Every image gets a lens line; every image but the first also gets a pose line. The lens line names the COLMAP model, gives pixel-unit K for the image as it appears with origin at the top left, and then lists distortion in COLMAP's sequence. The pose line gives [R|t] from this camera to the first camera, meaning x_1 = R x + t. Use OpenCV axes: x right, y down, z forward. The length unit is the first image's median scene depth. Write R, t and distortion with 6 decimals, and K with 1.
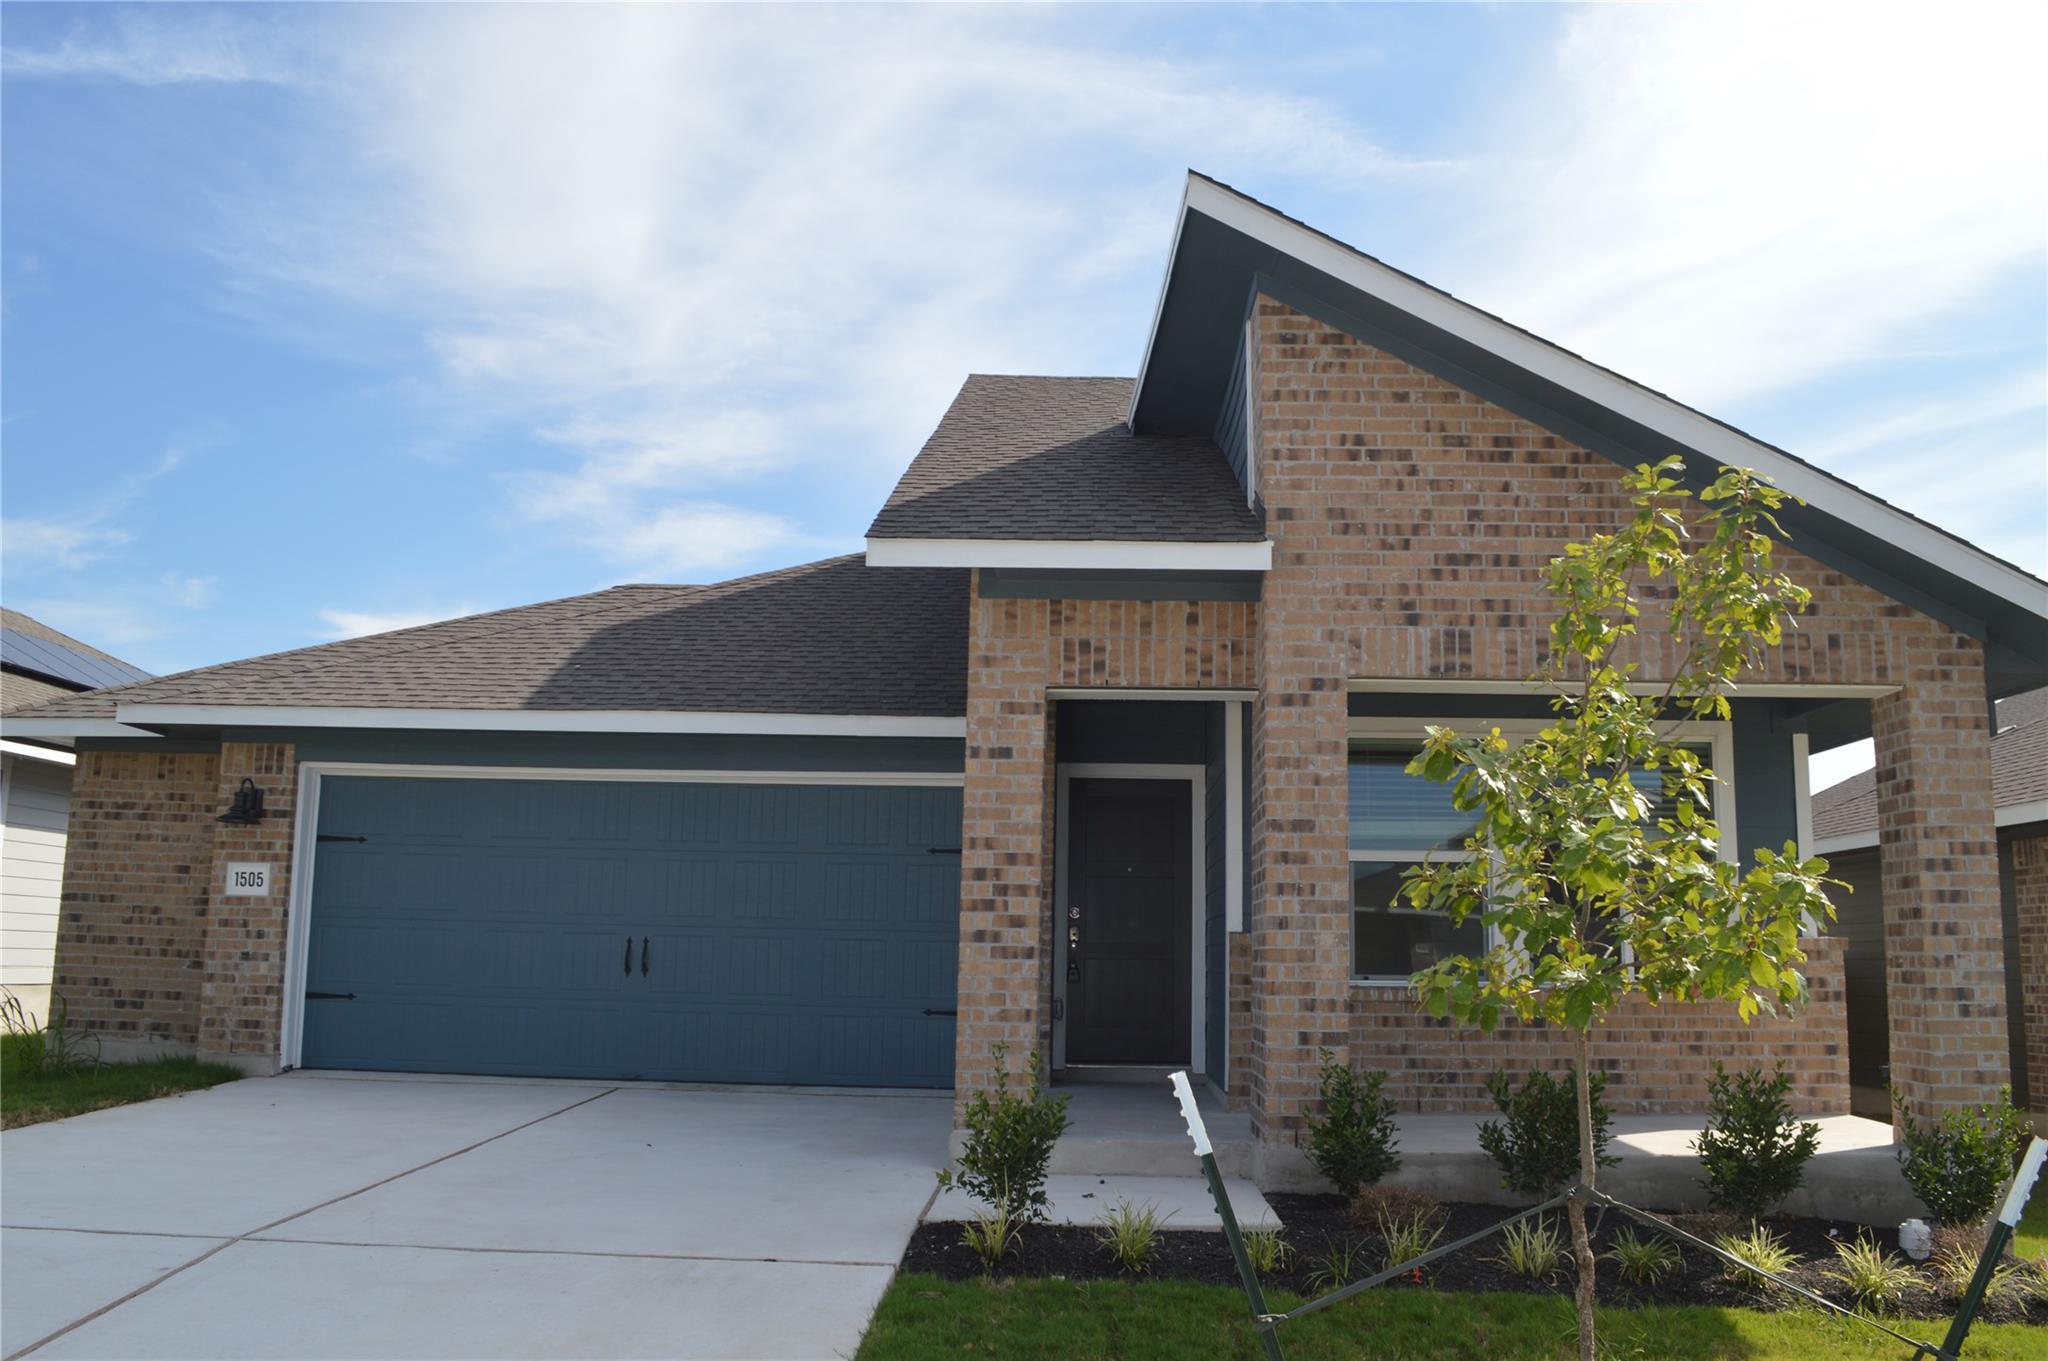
lens RADIAL K [[1639.1, 0, 1042.2], [0, 1639.1, 688.6], [0, 0, 1]] dist [-0.085334, 0.012769]
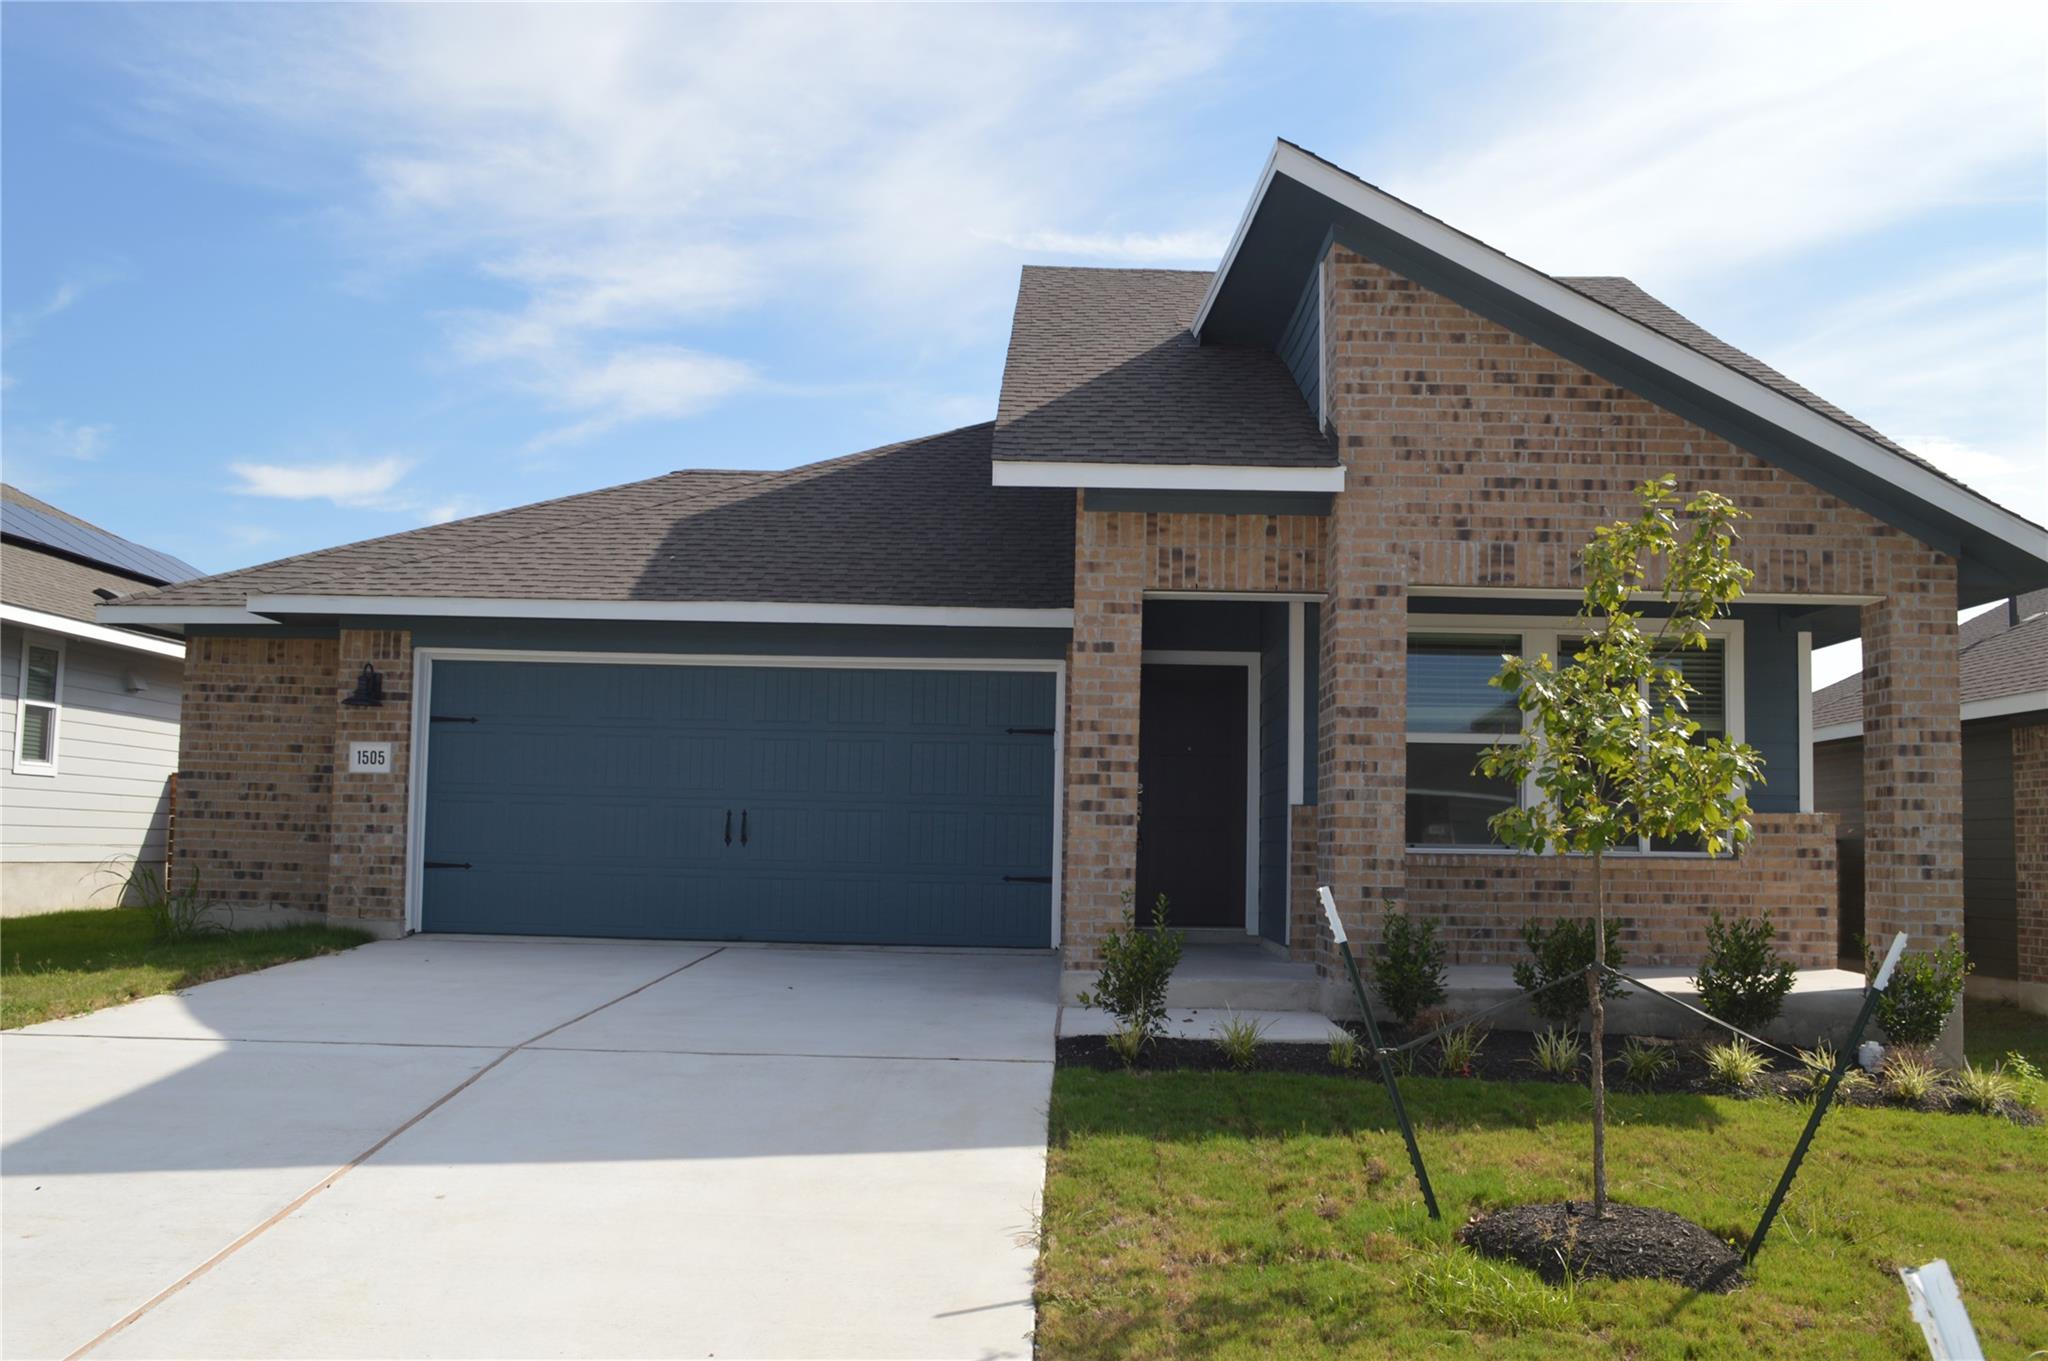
lens RADIAL K [[1829.6, 0, 1043.1], [0, 1829.6, 688.5], [0, 0, 1]] dist [-0.075600, 0.006854]
pose [[0.999855, 0.004243, 0.016502, -0.090608], [-0.005506, 0.996994, 0.077278, -0.031321], [-0.016125, -0.077358, 0.996873, -0.284388]]
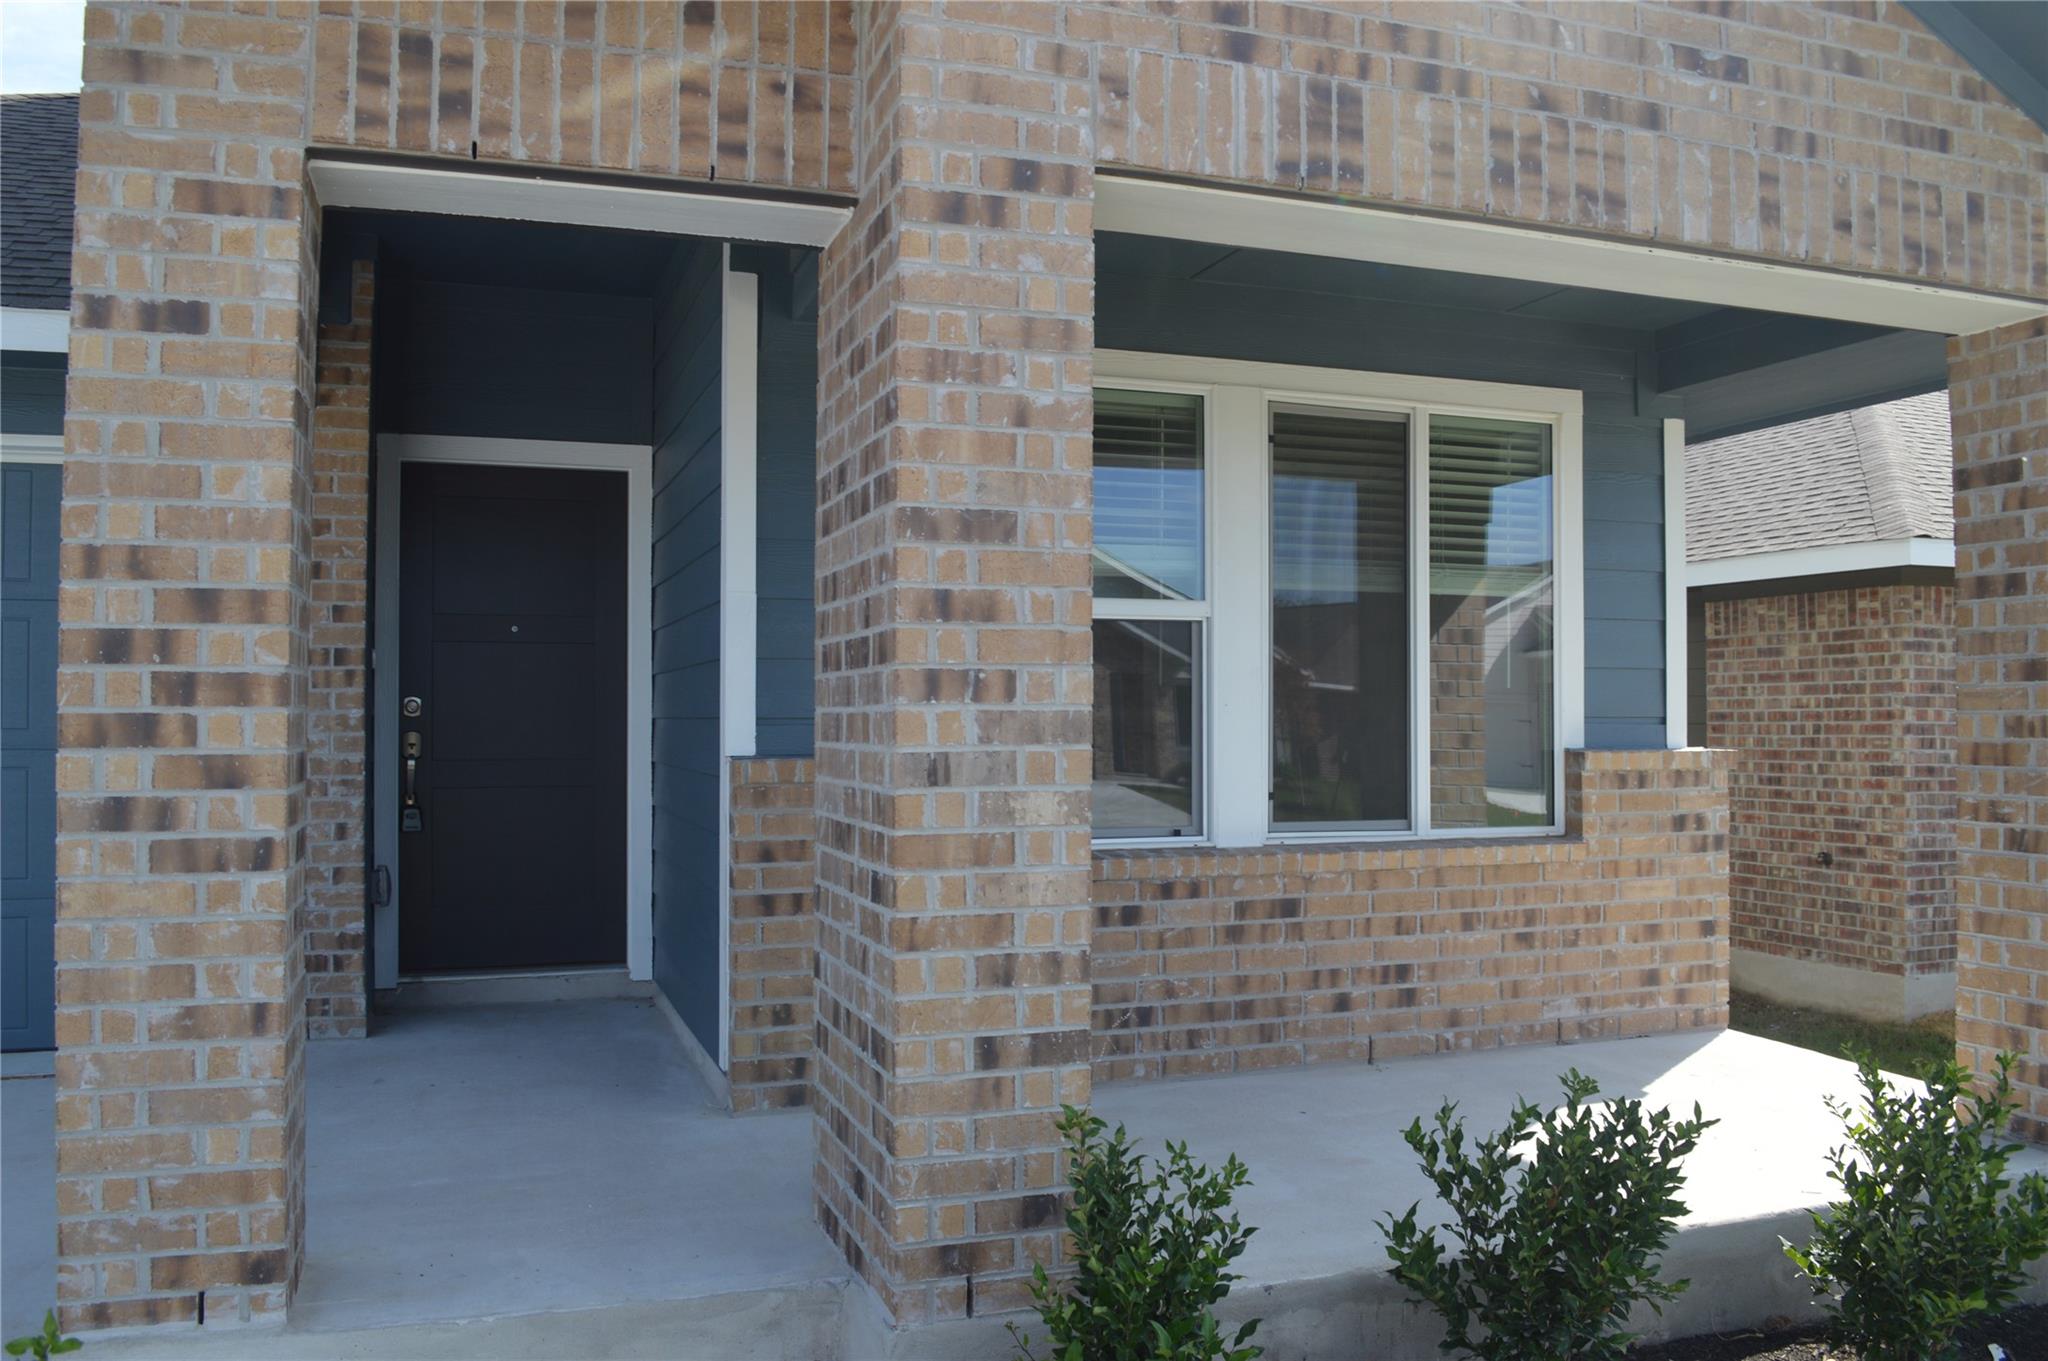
lens RADIAL K [[1639.1, 0, 1042.2], [0, 1639.1, 688.6], [0, 0, 1]] dist [-0.085334, 0.012769]
pose [[0.929769, -0.010427, 0.367995, 0.023784], [-0.044209, 0.989203, 0.139727, 0.064304], [-0.365478, -0.146183, 0.919269, 0.599846]]
